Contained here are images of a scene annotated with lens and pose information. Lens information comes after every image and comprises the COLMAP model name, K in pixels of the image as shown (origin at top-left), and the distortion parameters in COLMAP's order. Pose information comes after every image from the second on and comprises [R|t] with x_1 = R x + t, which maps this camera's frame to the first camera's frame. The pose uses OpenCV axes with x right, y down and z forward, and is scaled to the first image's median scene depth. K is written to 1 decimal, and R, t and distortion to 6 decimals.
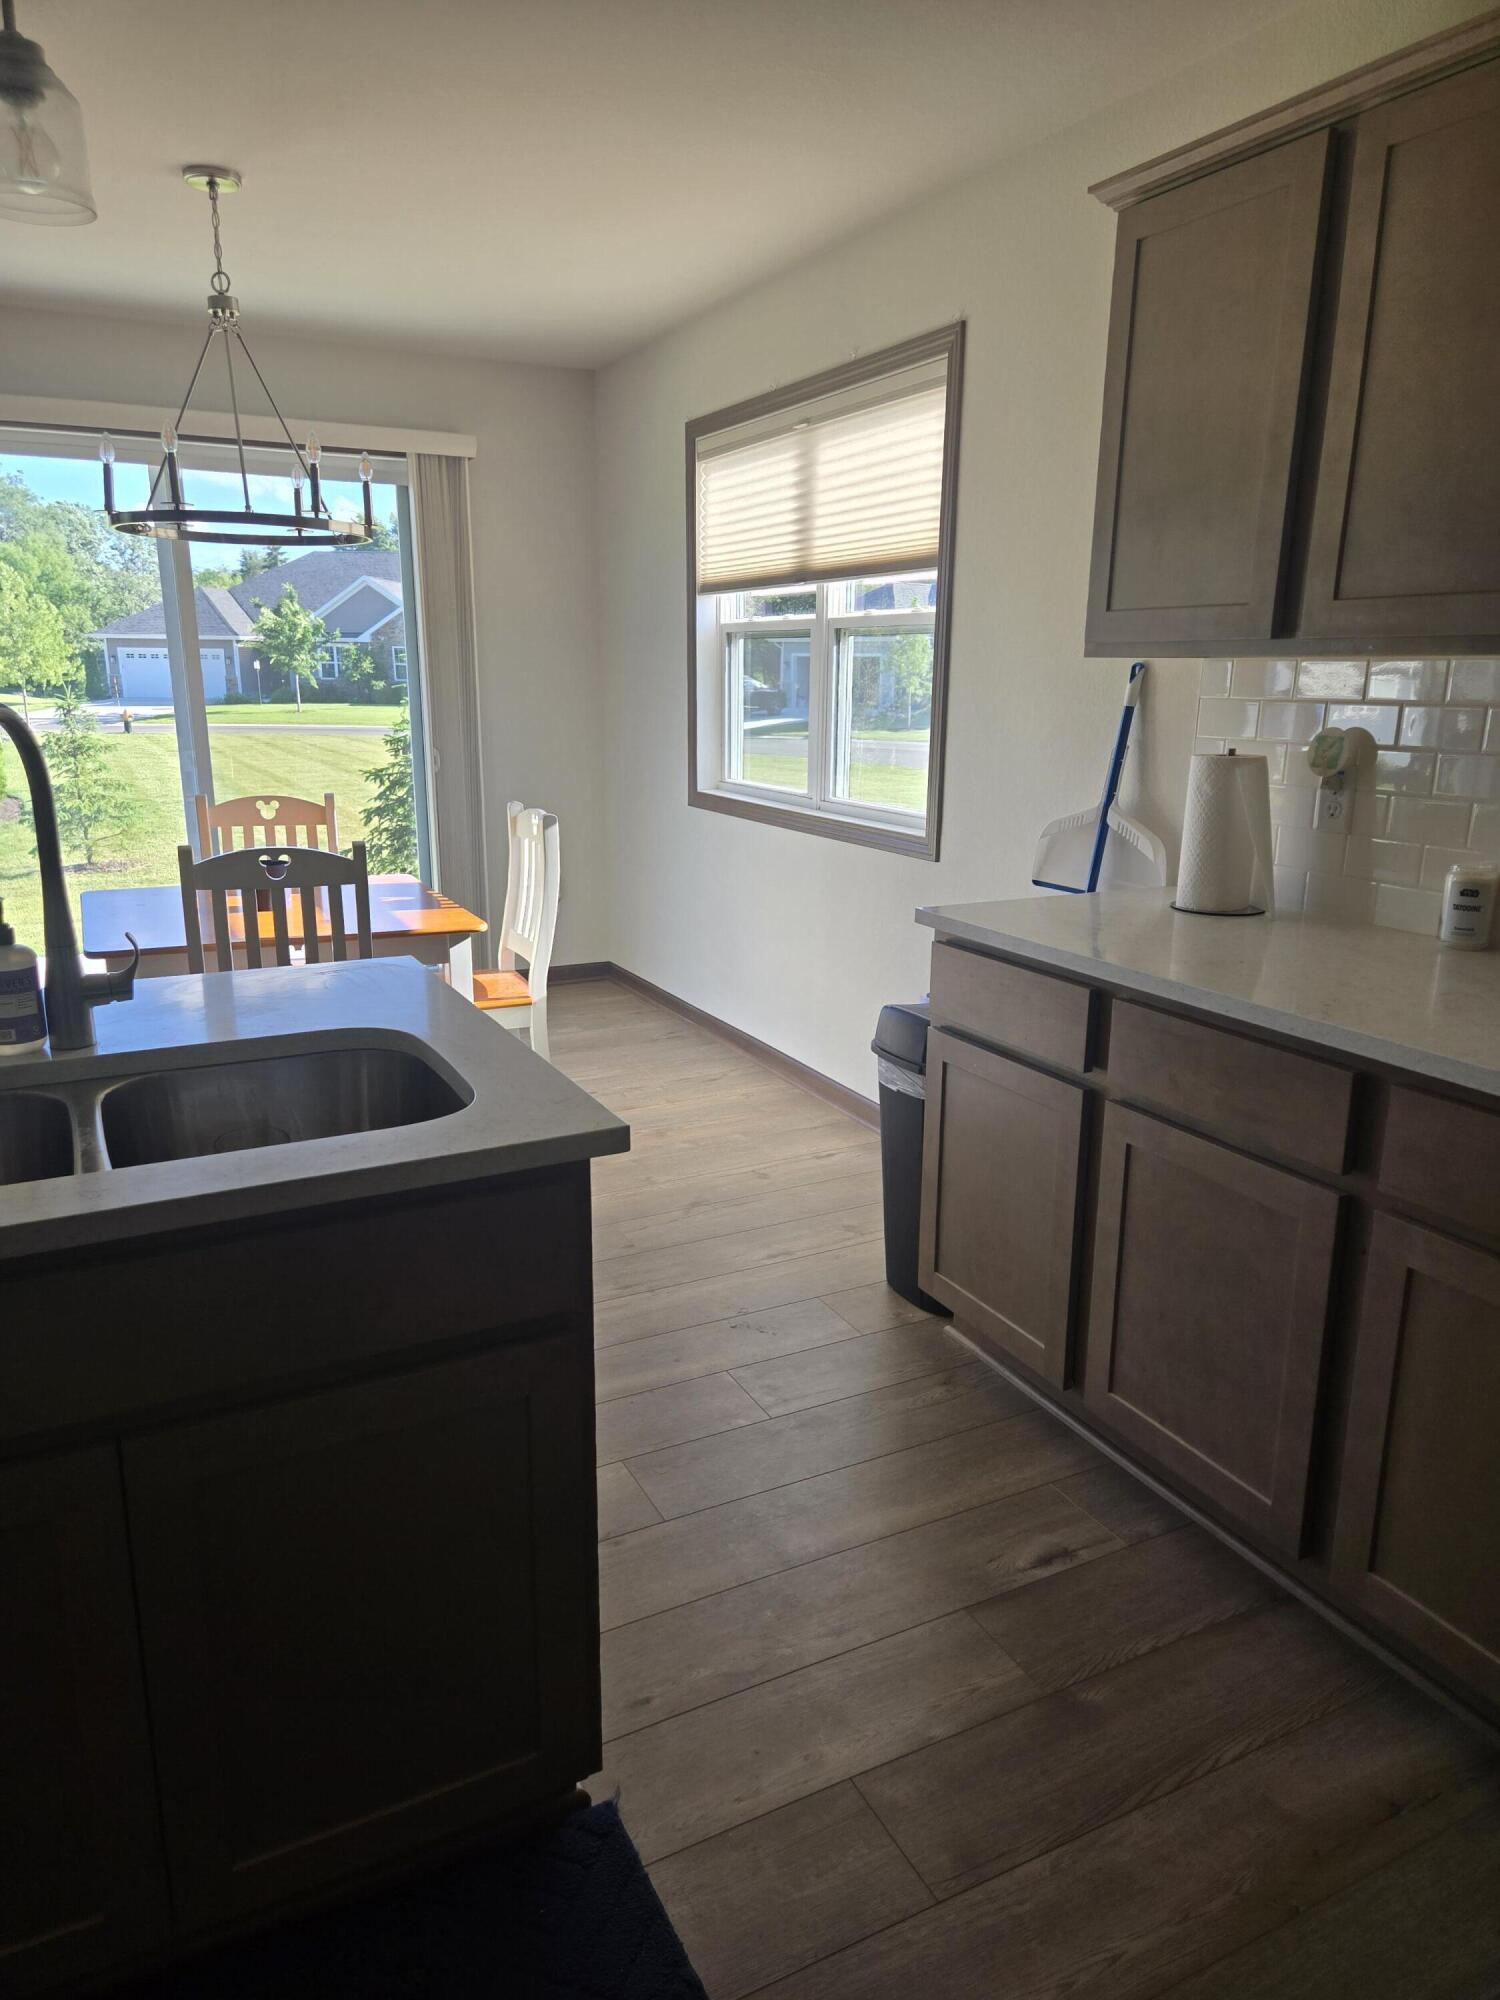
lens RADIAL K [[1341.5, 0, 747.6], [0, 1341.5, 1011.3], [0, 0, 1]] dist [0.085636, -0.072349]
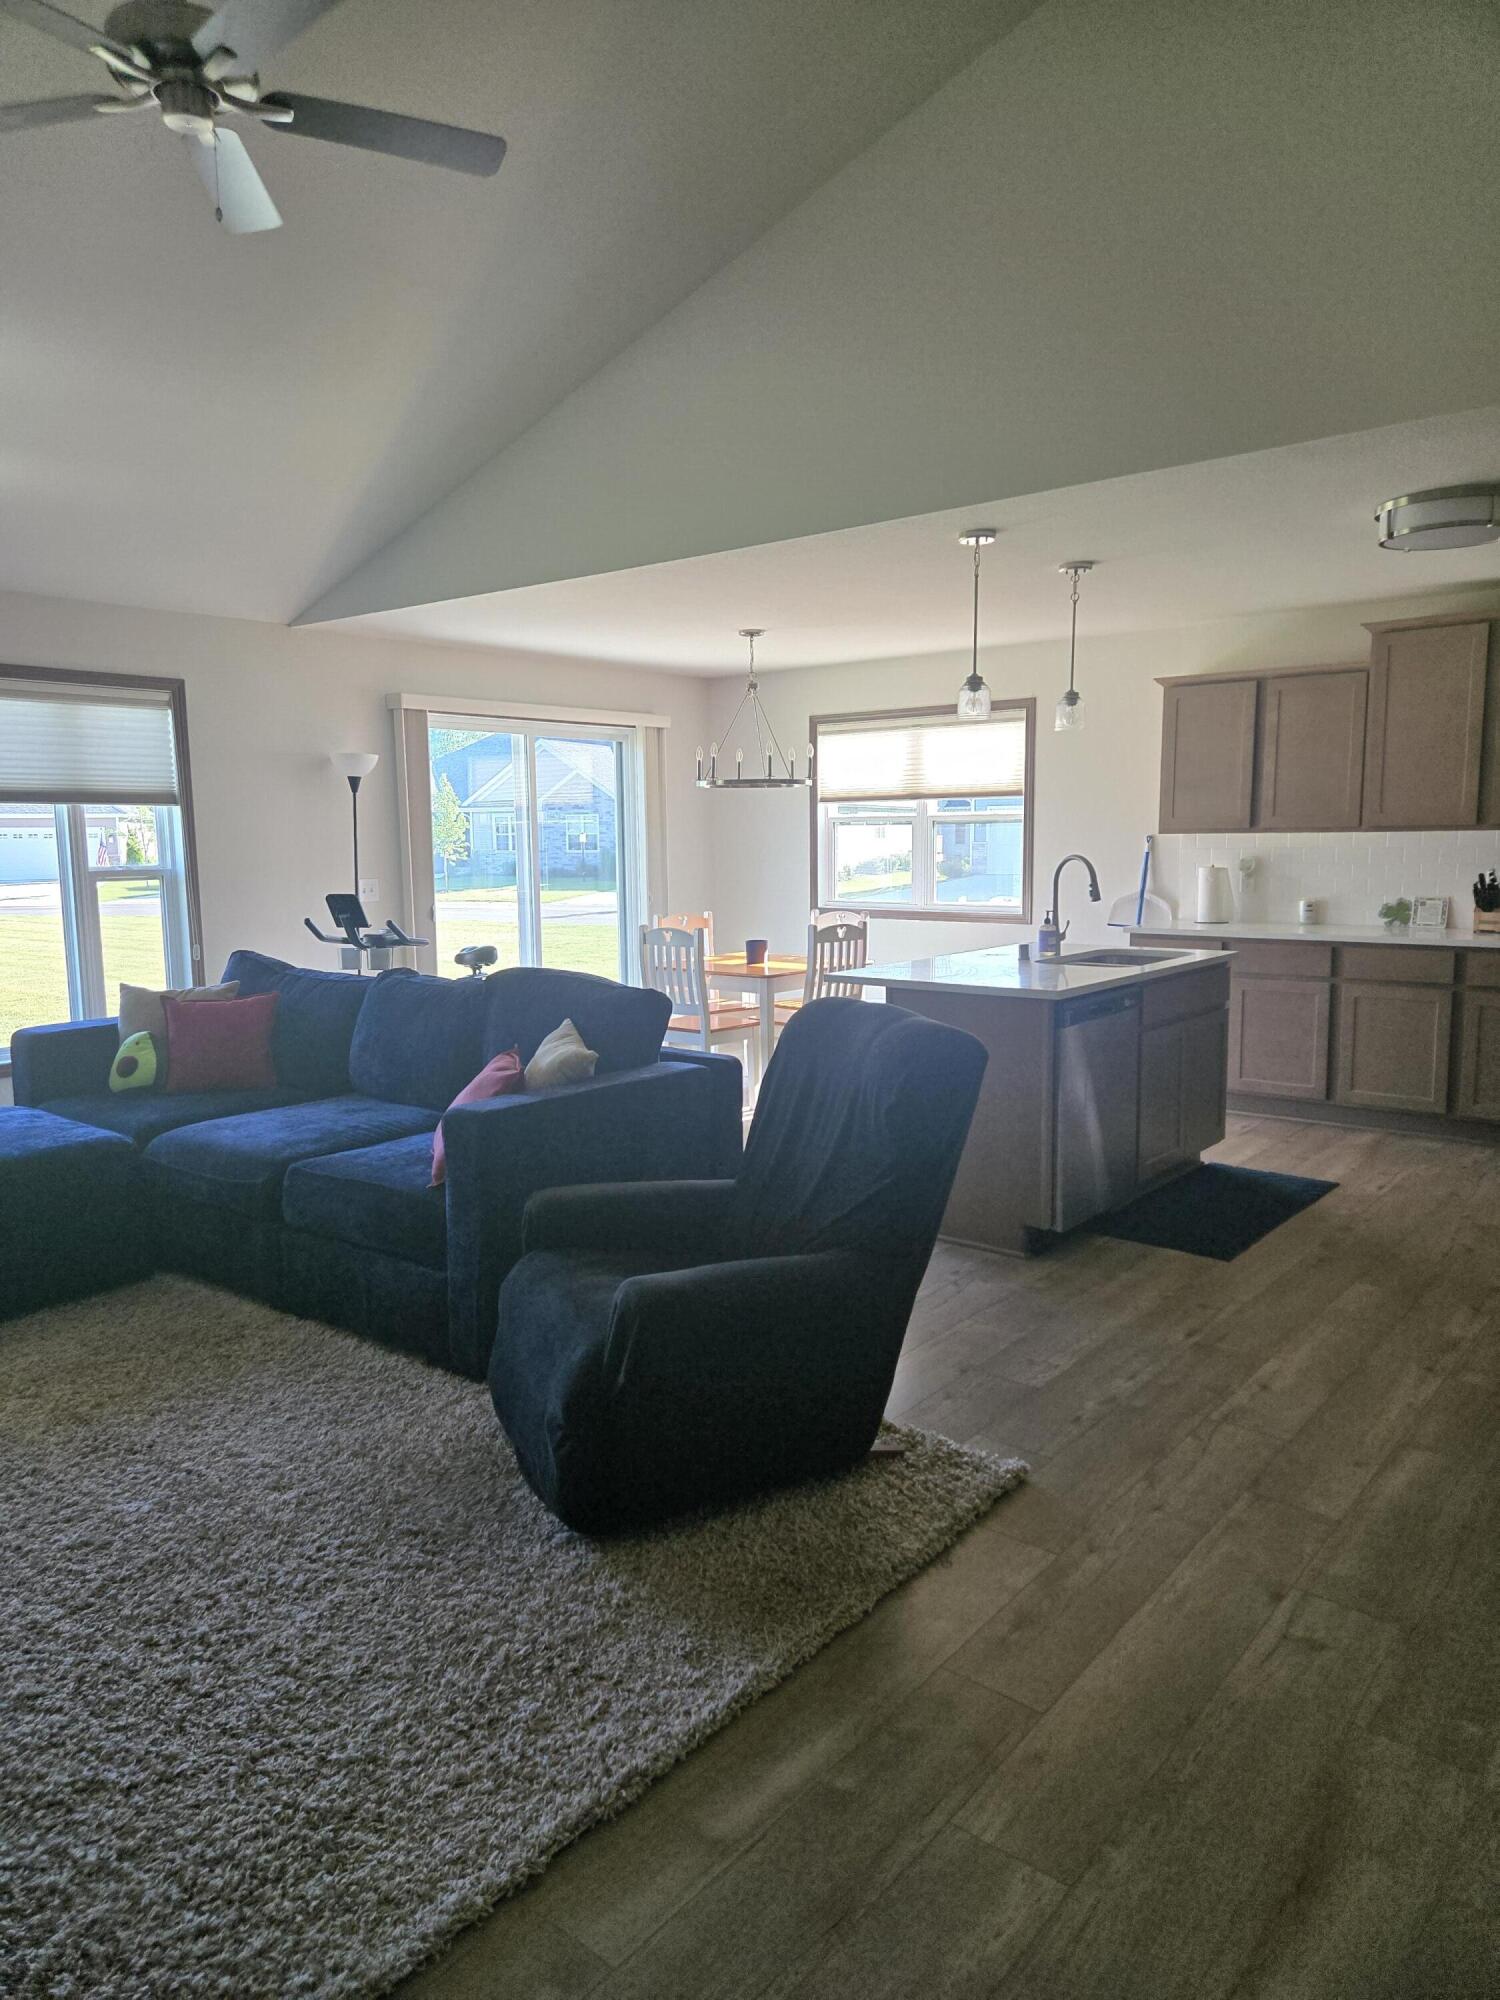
lens RADIAL K [[1323.2, 0, 752.7], [0, 1323.2, 993.7], [0, 0, 1]] dist [0.089749, -0.079254]
pose [[0.913691, -0.064467, 0.401264, -1.232965], [0.116549, 0.987432, -0.106744, 0.190893], [-0.389339, 0.144297, 0.909721, -0.831498]]
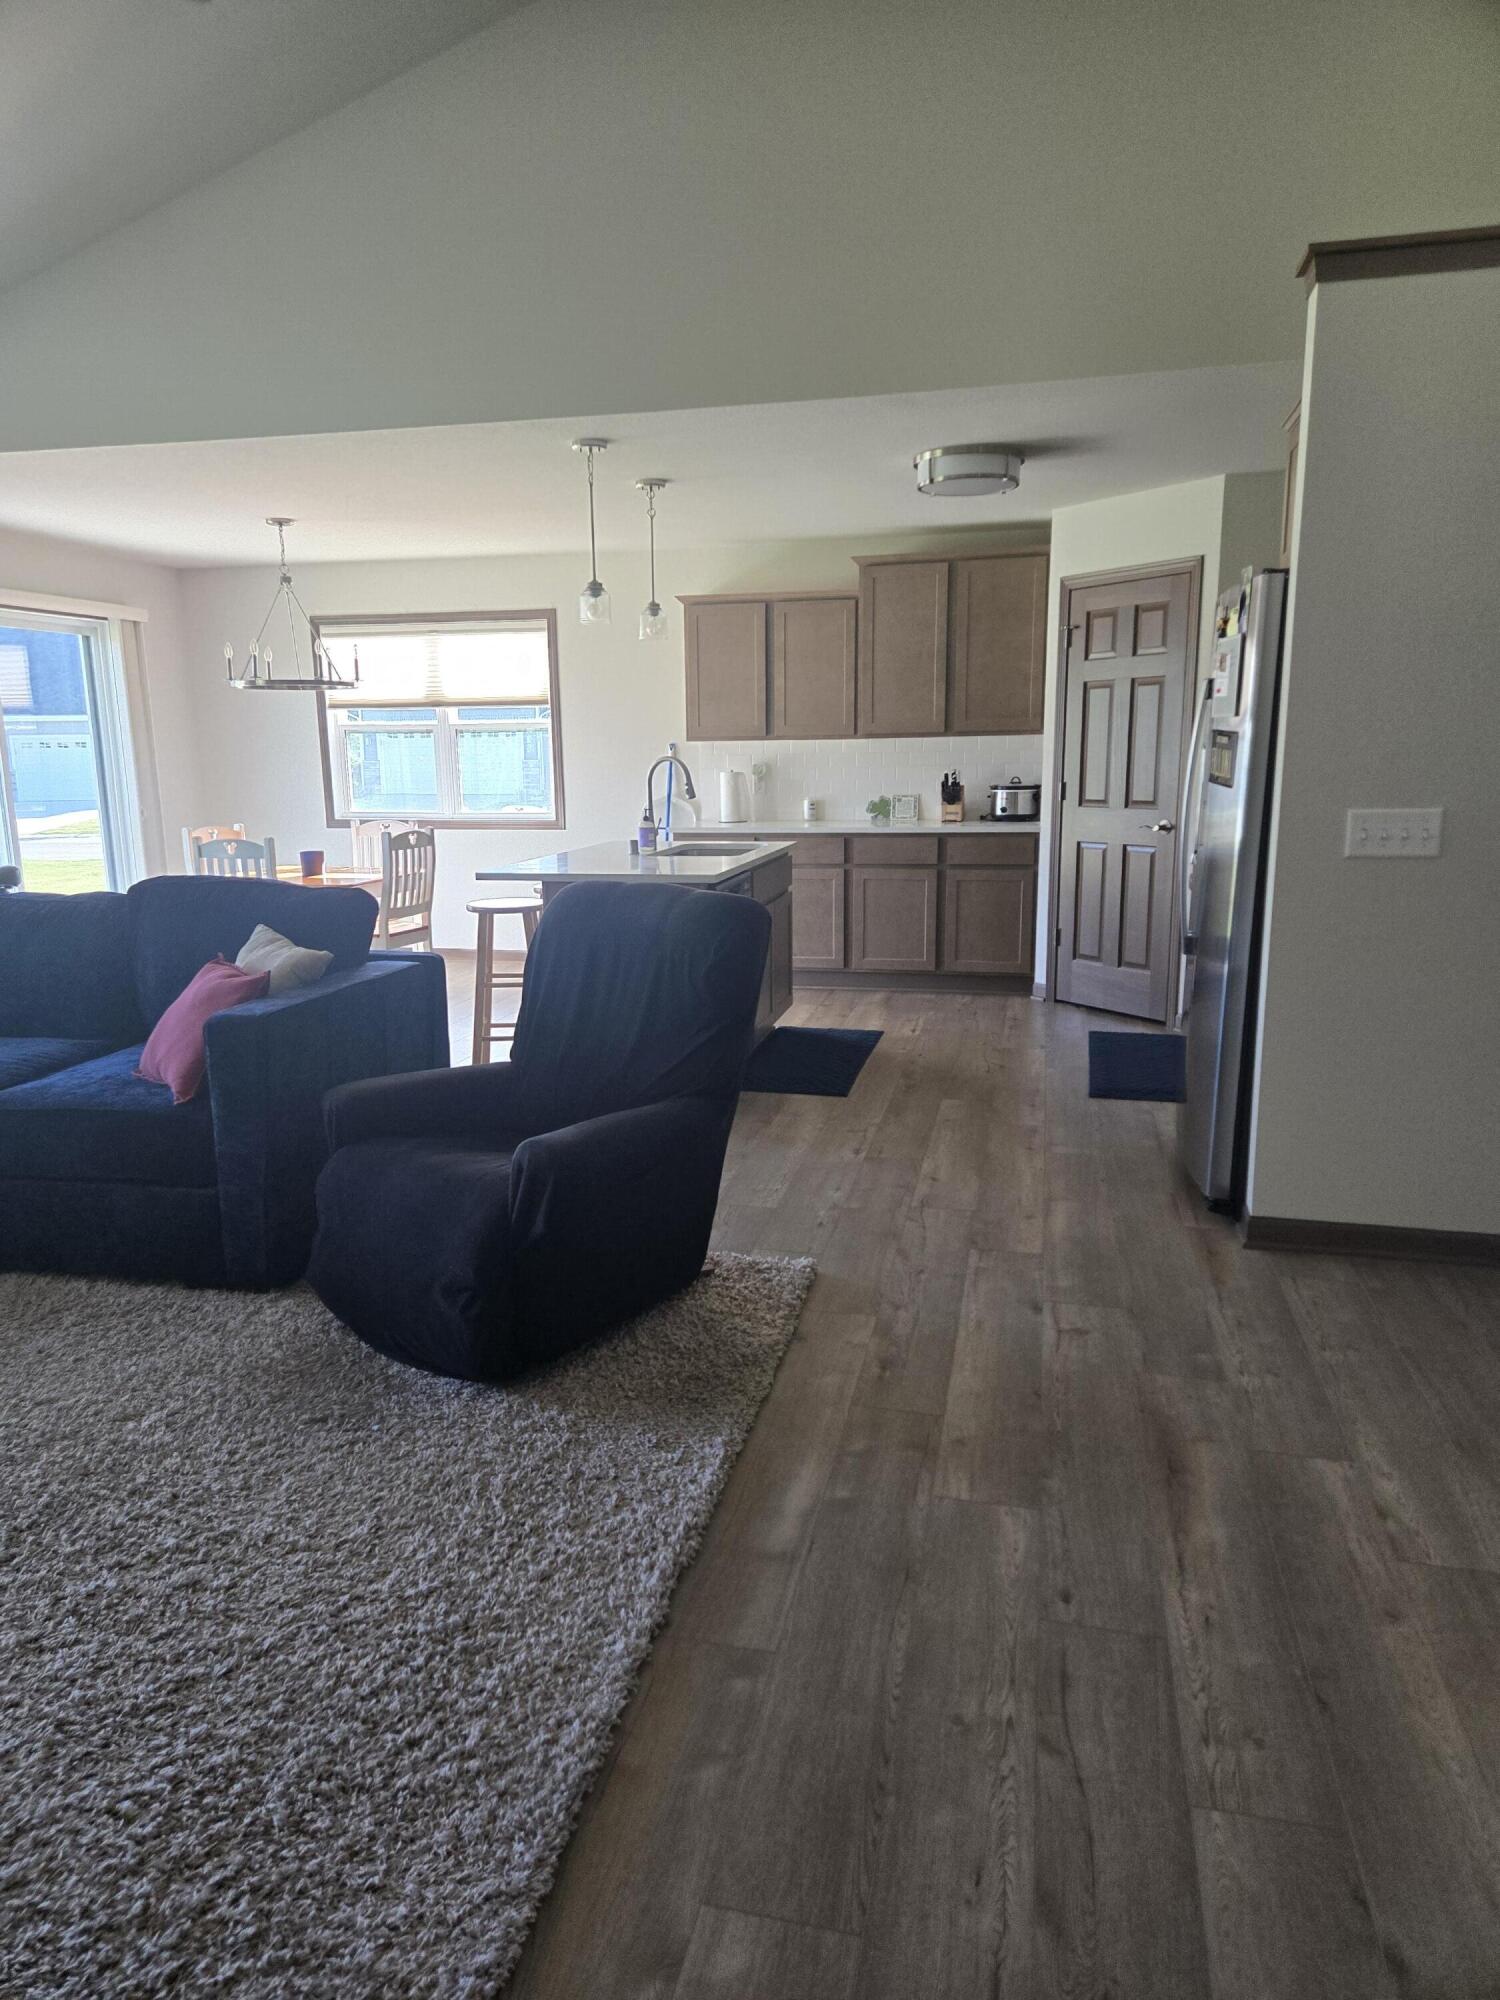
lens RADIAL K [[1317.6, 0, 732.0], [0, 1317.6, 1005.8], [0, 0, 1]] dist [0.082833, -0.074901]
pose [[0.645694, -0.162475, 0.746111, -1.516289], [0.207809, 0.977611, 0.033046, 0.181059], [-0.734776, 0.133711, 0.665001, -0.724438]]
